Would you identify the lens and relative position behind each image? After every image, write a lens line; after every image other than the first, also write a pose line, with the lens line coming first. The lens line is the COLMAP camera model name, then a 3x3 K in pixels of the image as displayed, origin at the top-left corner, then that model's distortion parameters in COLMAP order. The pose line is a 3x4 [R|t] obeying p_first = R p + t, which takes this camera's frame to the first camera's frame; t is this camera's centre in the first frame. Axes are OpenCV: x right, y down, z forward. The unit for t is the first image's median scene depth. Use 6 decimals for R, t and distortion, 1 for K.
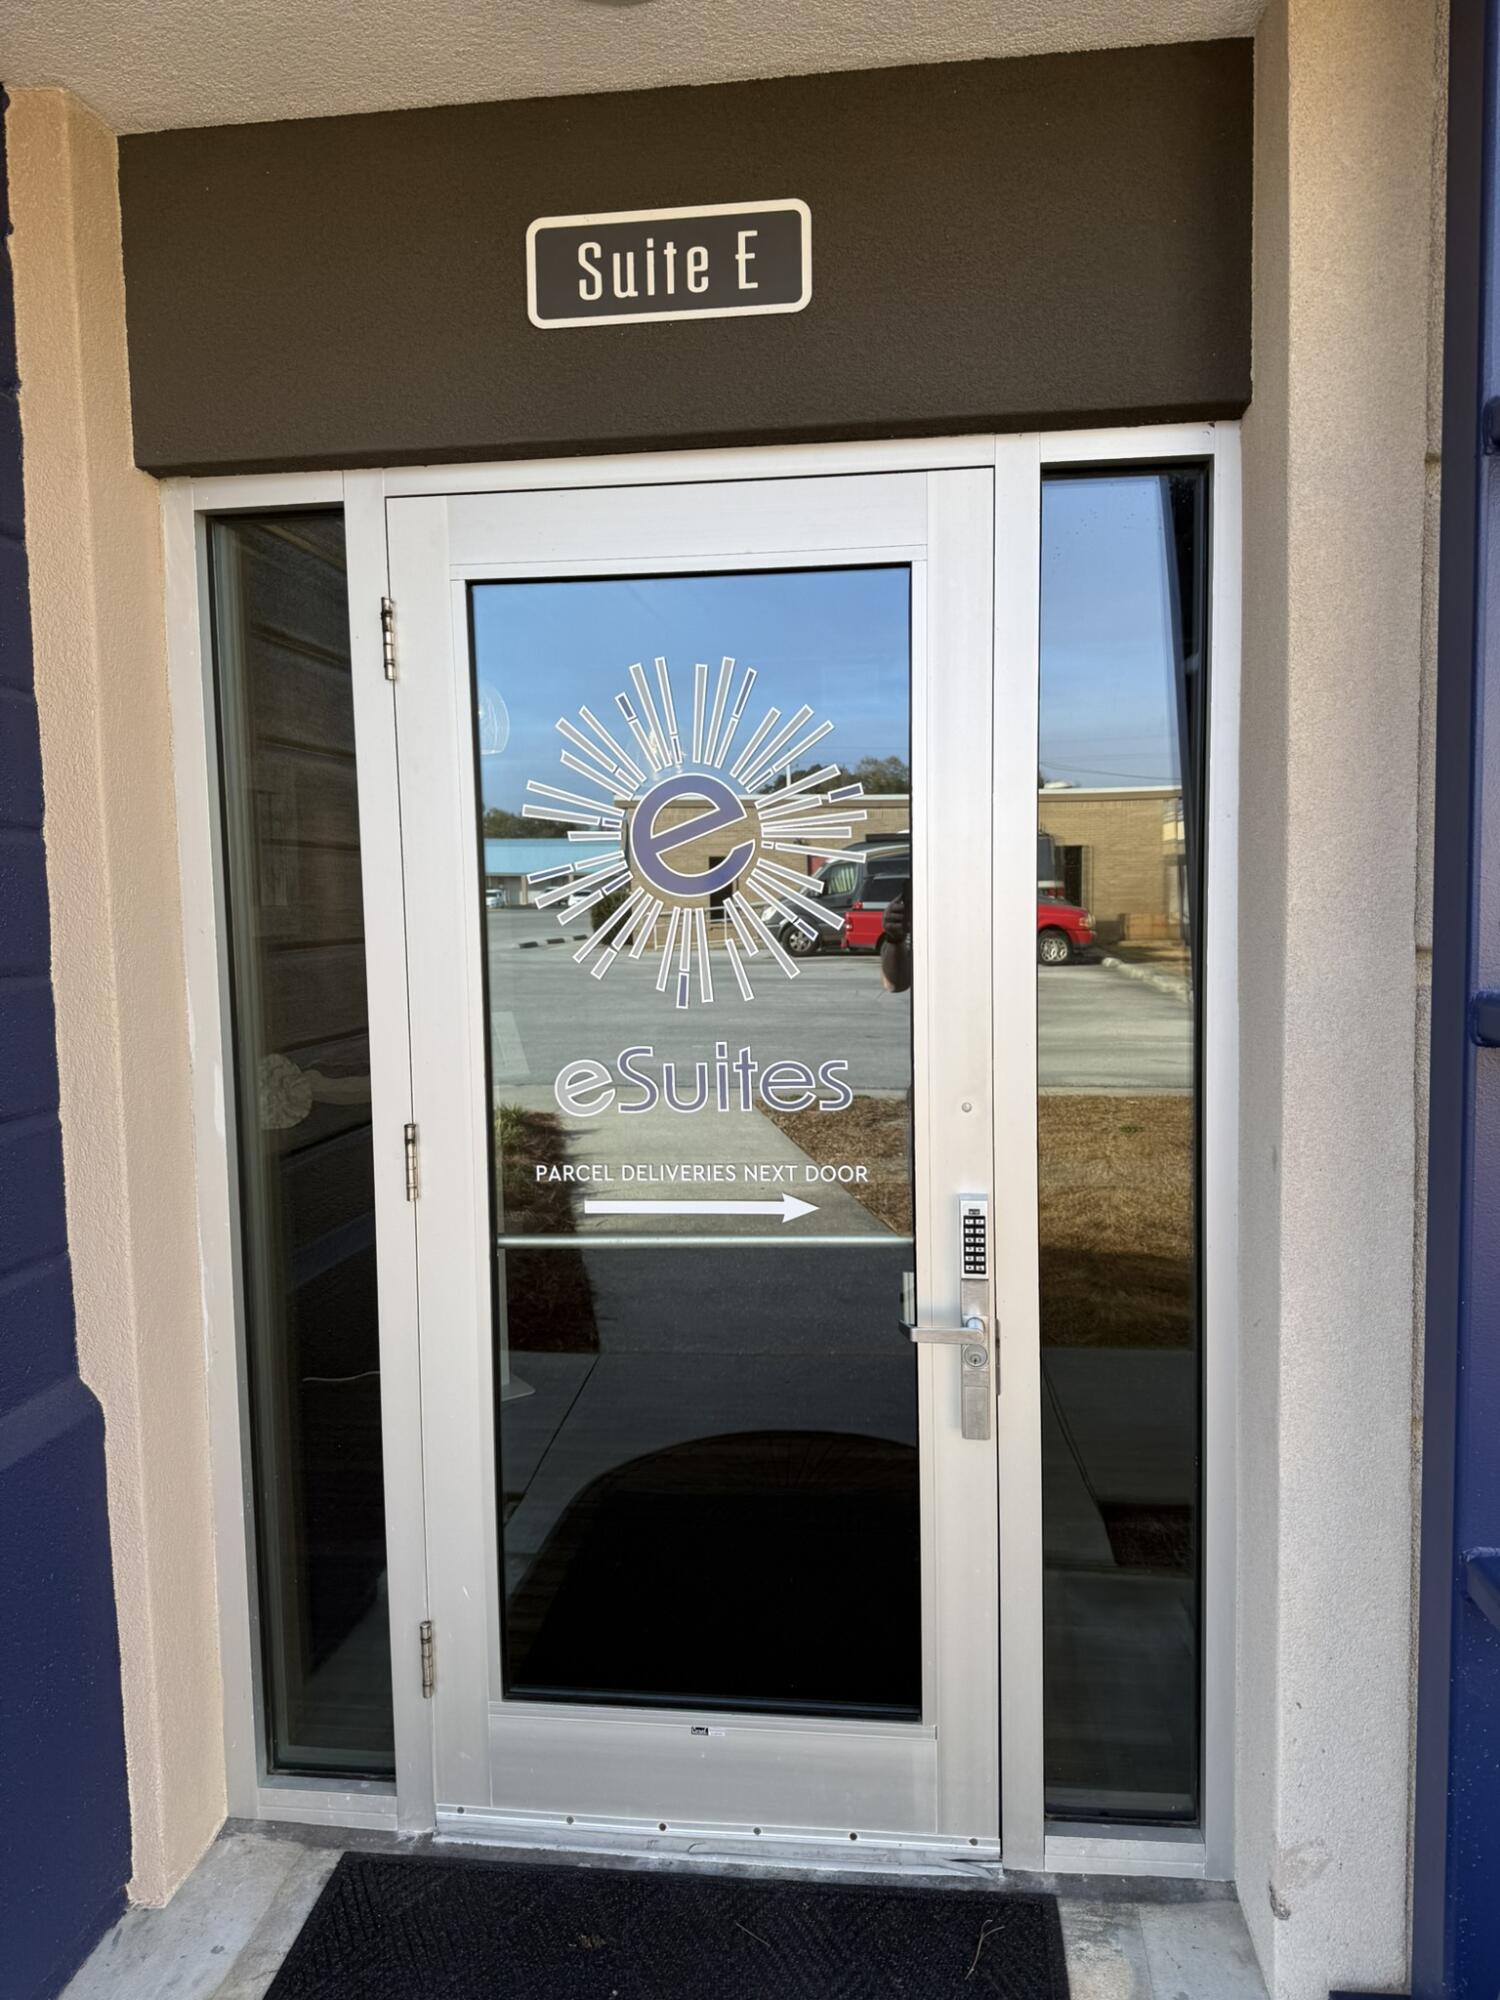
lens RADIAL K [[1397.2, 0, 739.2], [0, 1397.2, 1004.3], [0, 0, 1]] dist [0.048912, -0.061088]
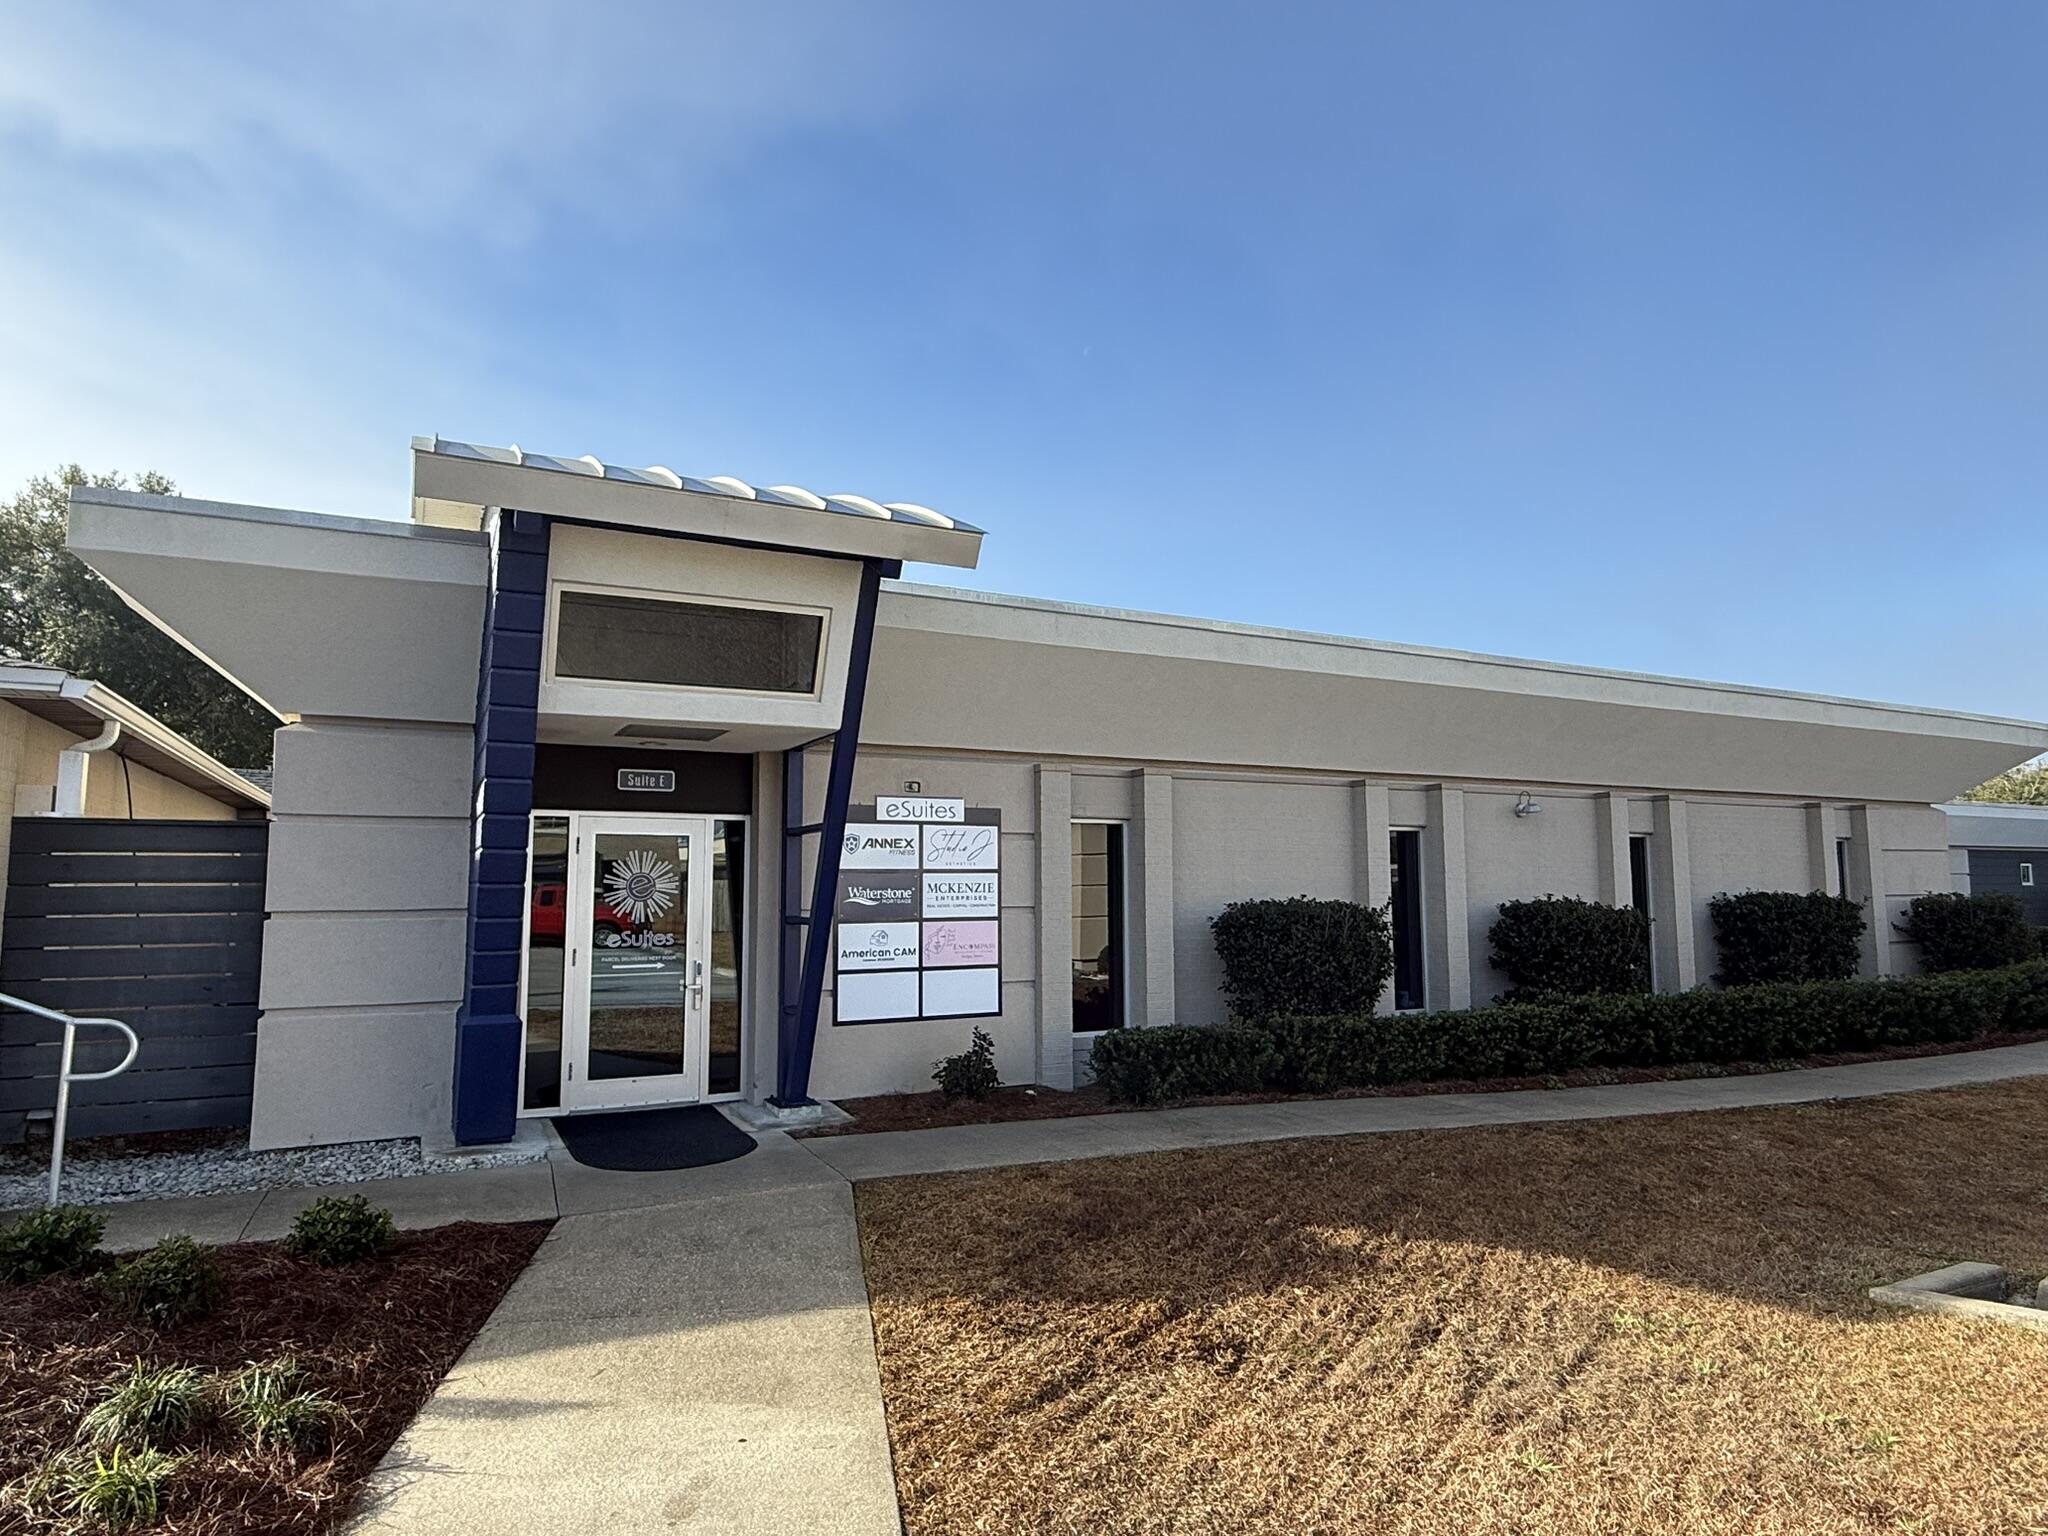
lens RADIAL K [[1161.8, 0, 1044.0], [0, 1161.8, 769.0], [0, 0, 1]] dist [-0.013430, 0.007603]
pose [[0.819625, 0.074619, 0.568020, -1.210575], [0.036857, 0.982560, -0.182257, 0.262314], [-0.571713, 0.170318, 0.802581, -3.113125]]
